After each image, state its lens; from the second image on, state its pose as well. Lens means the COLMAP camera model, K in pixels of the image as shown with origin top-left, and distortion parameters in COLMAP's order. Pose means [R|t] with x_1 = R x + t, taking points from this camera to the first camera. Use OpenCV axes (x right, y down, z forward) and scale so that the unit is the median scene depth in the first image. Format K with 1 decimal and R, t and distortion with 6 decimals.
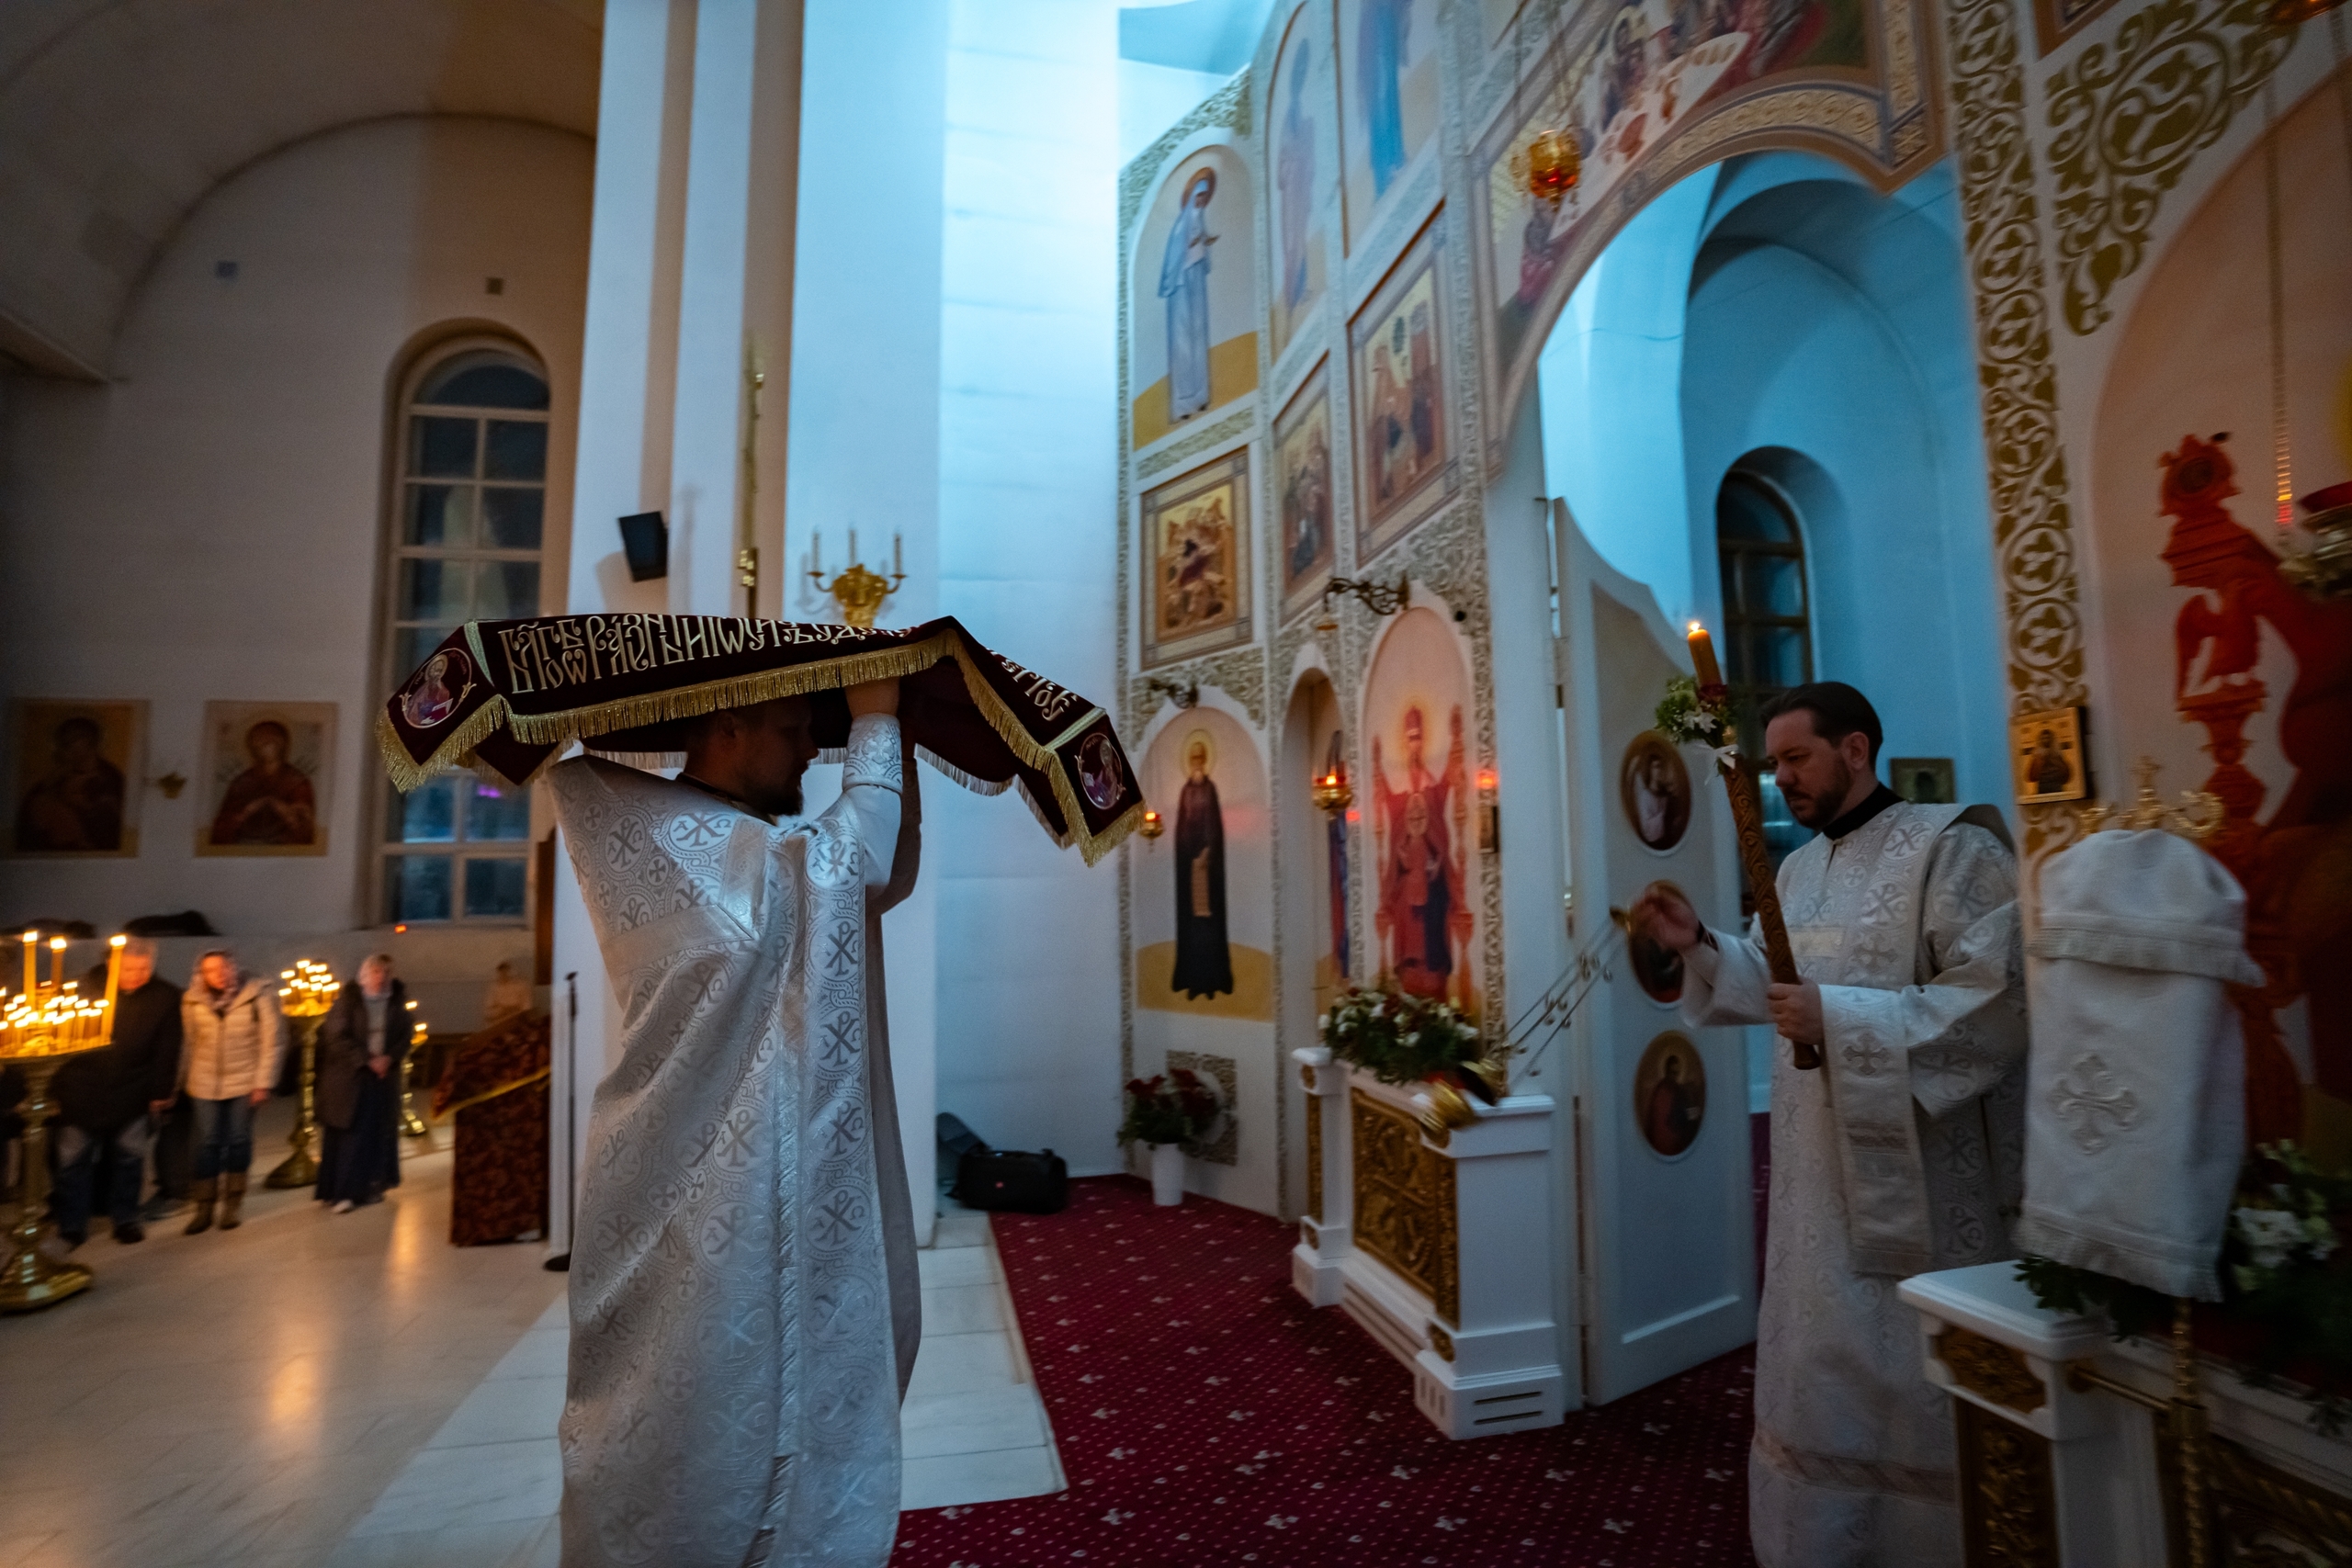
lens RADIAL K [[1156.6, 0, 1148.3], [0, 1156.6, 788.0], [0, 0, 1]] dist [-0.084848, 0.037728]
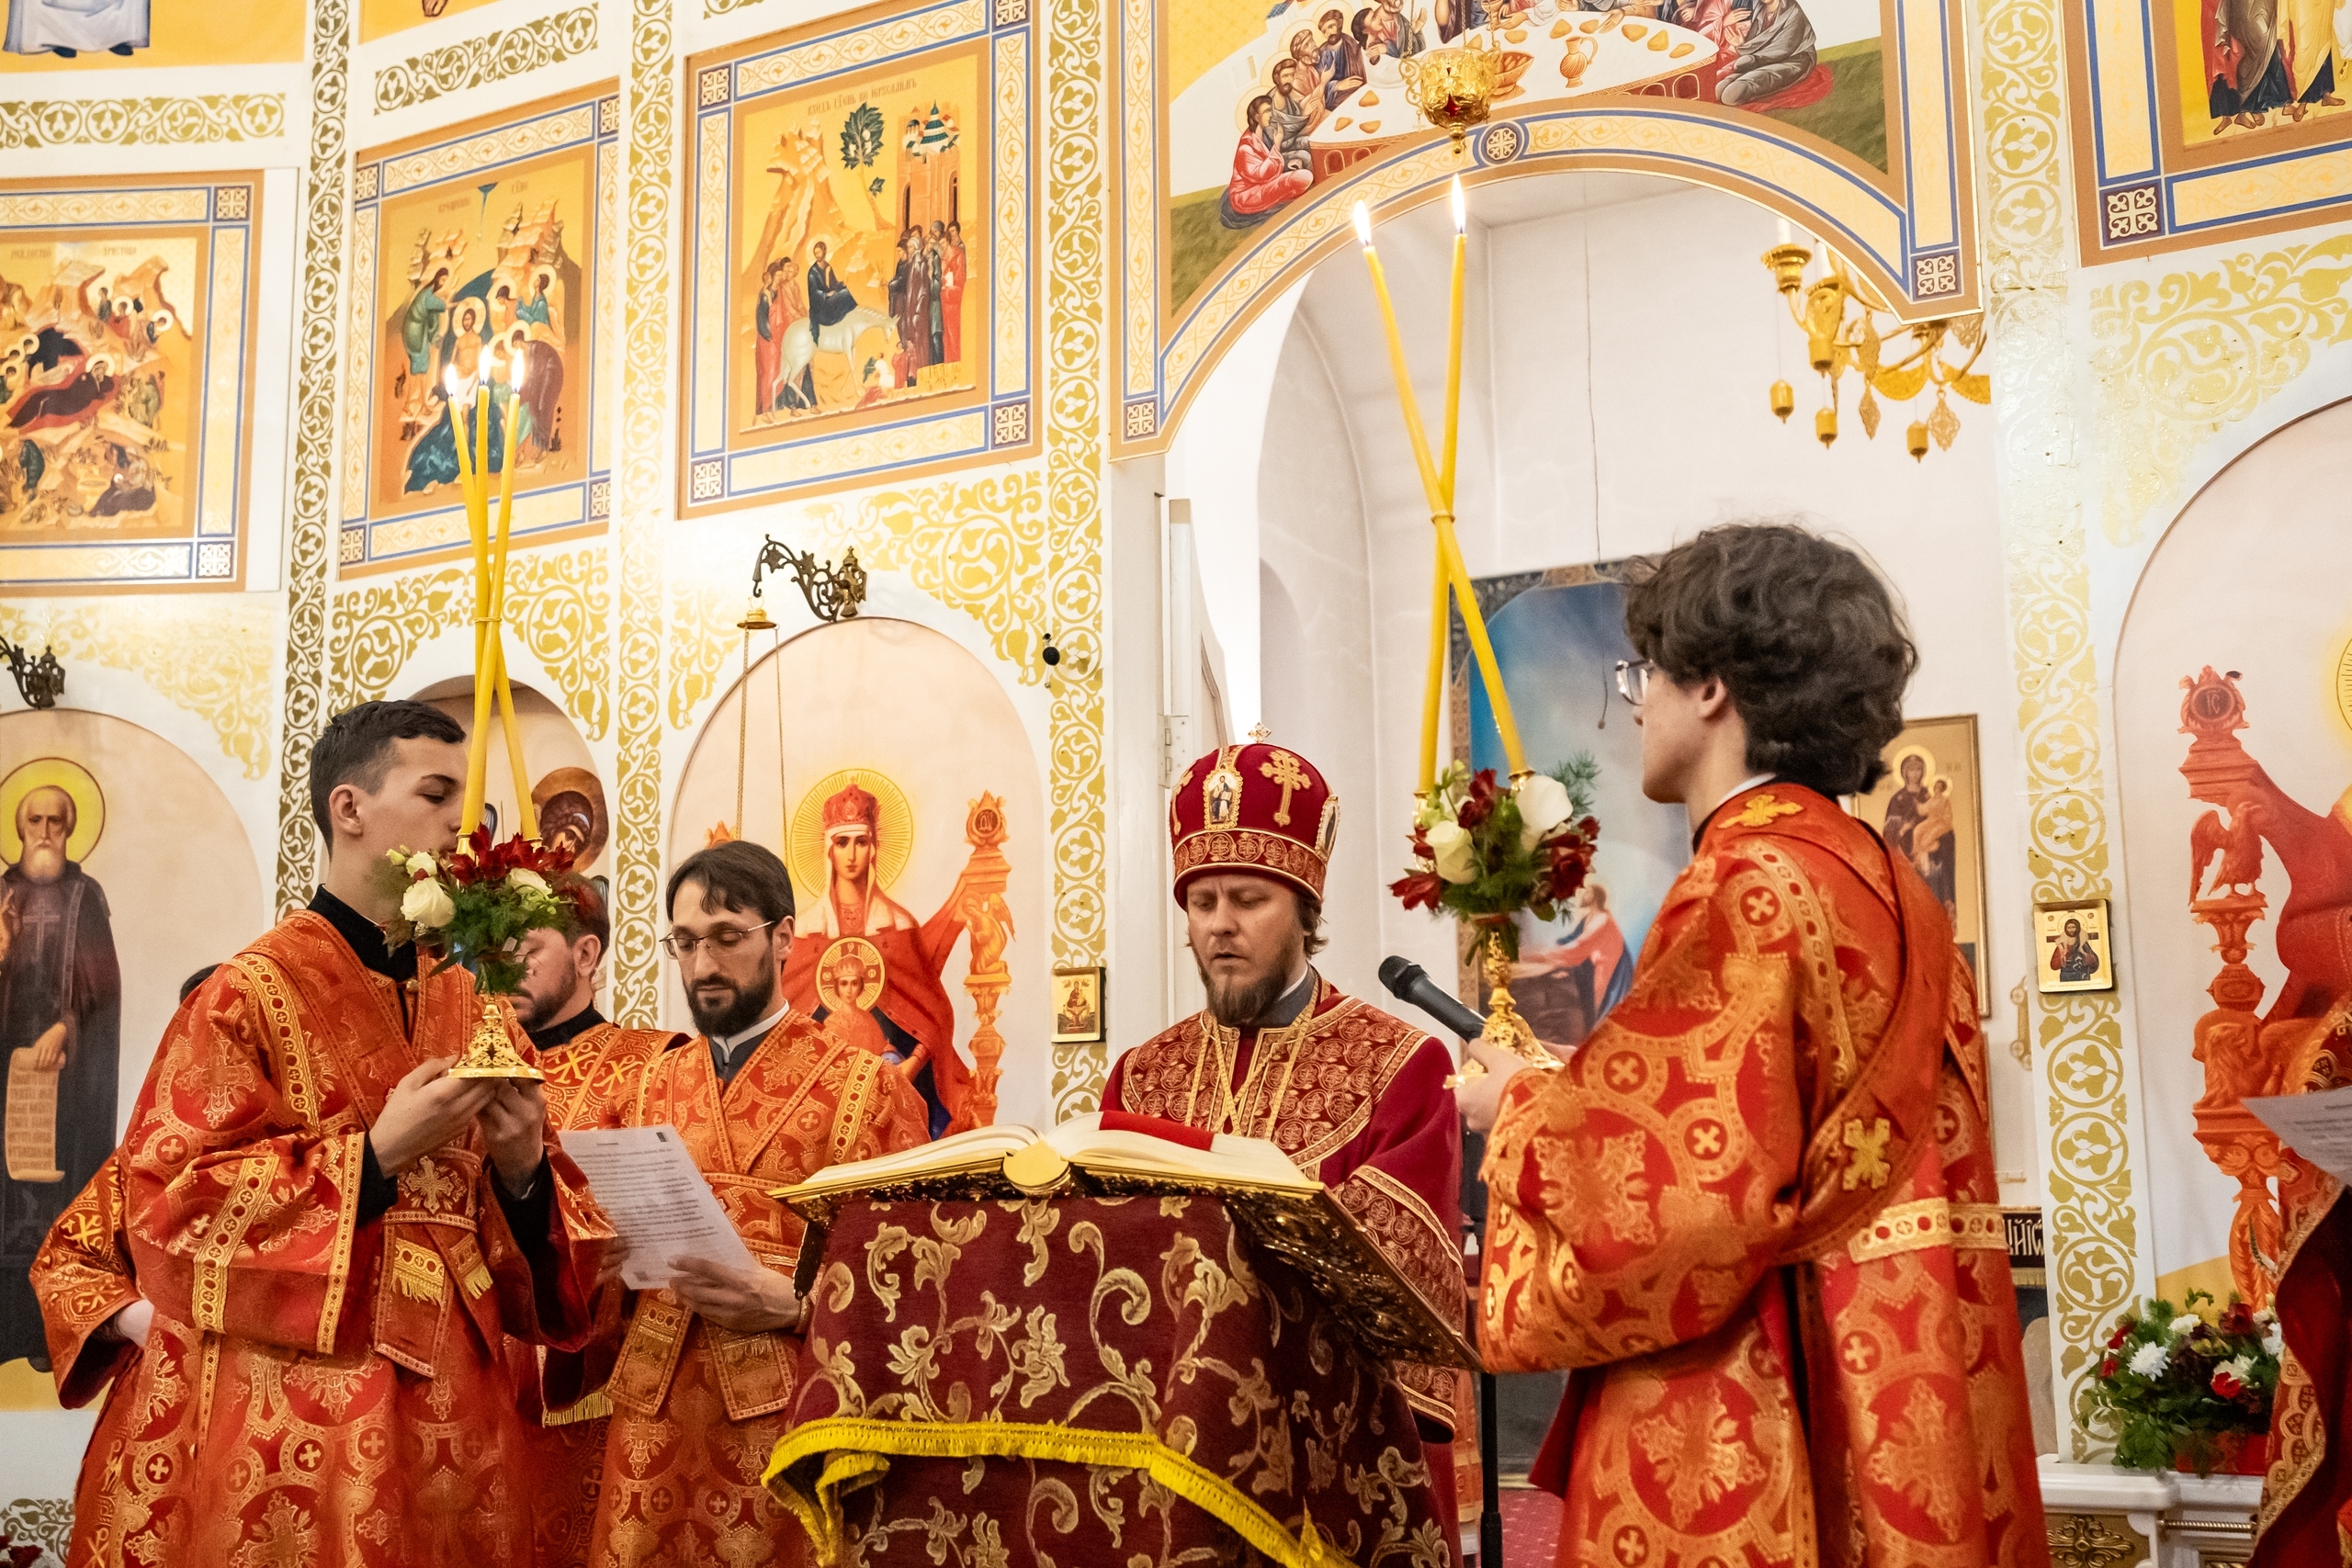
lens RADIAL K [[2704.2, 0, 1155.5], [0, 2704.2, 784.8], [0, 0, 1]] dist [-0.013160, 0.085521]
pose [[0.664231, 0.124137, 0.737148, -0.593513], [-0.068886, 0.992084, -0.104996, 0.053487], [-0.744347, 0.018963, 0.667524, -0.009815]]
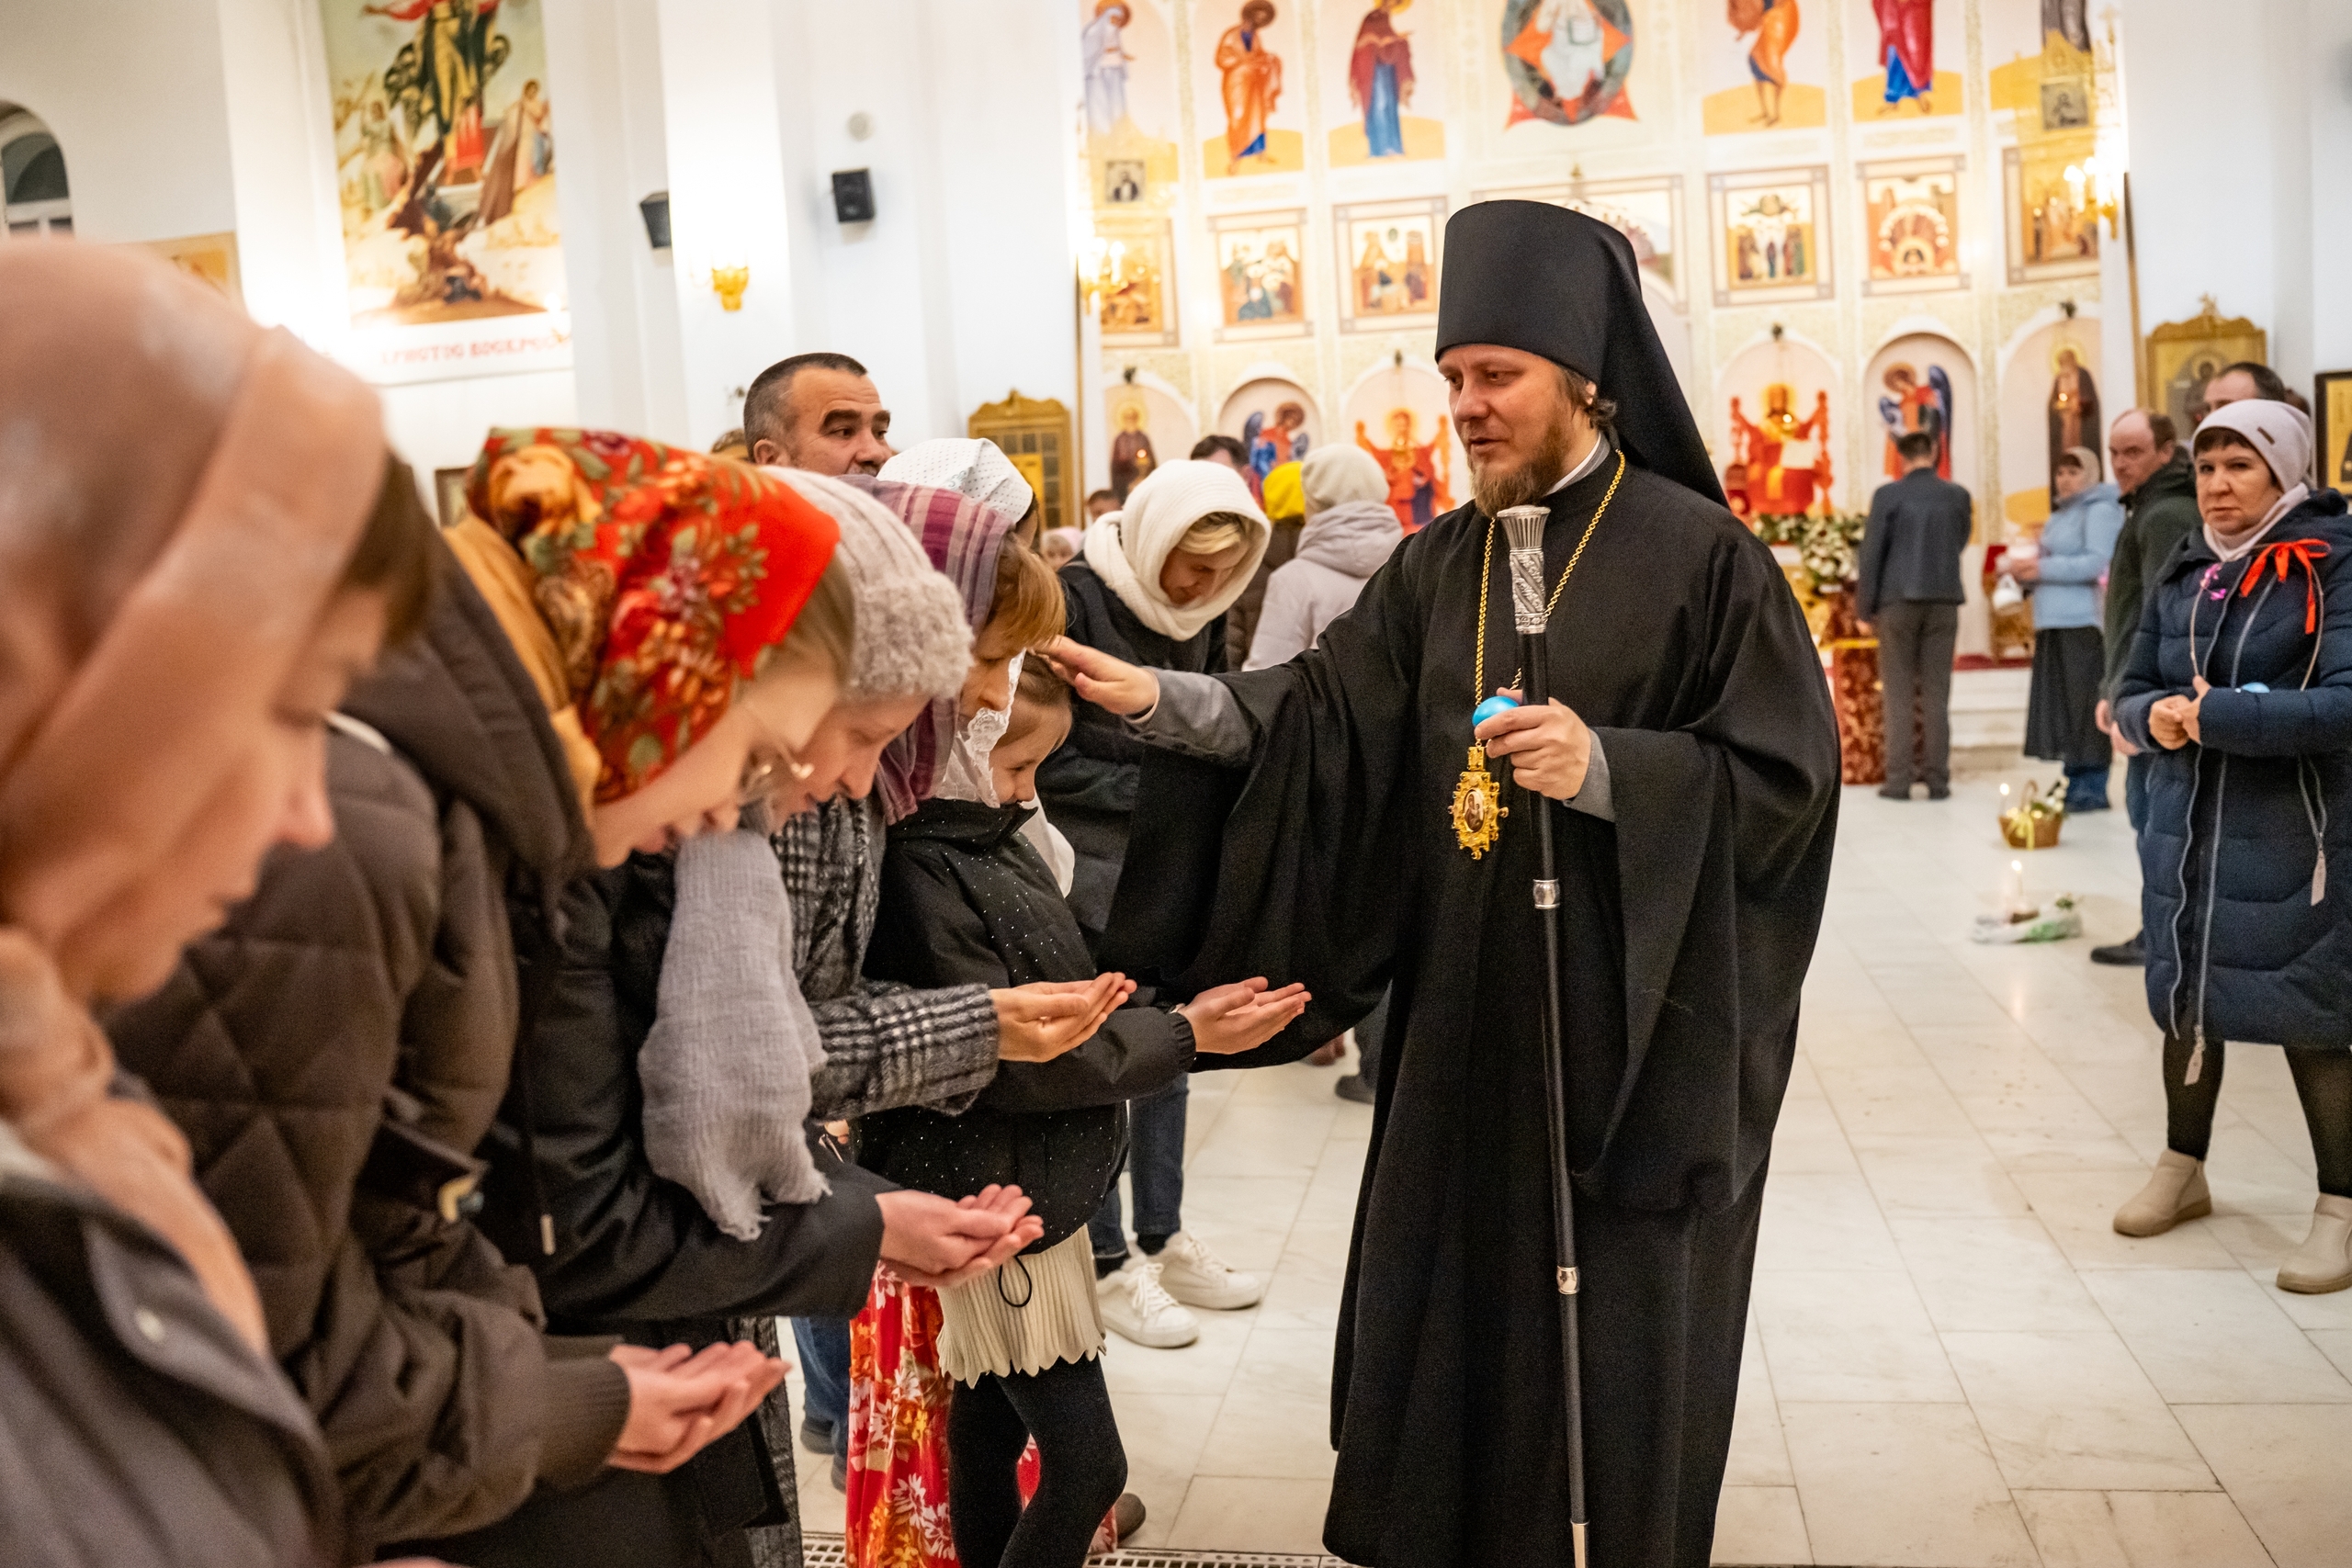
lens RADIAL K [[1956.3, 0, 1173.2], [0, 1956.3, 733.2], [0, 0, 1]] dist [-0.112998, 0.080913]
pose [[0.381335, -0.092792, 0.919768, -3.140452], [-0.036011, 0.992703, 0.115080, 0.120245], [-0.923735, -0.077006, 0.375211, -0.060174]]
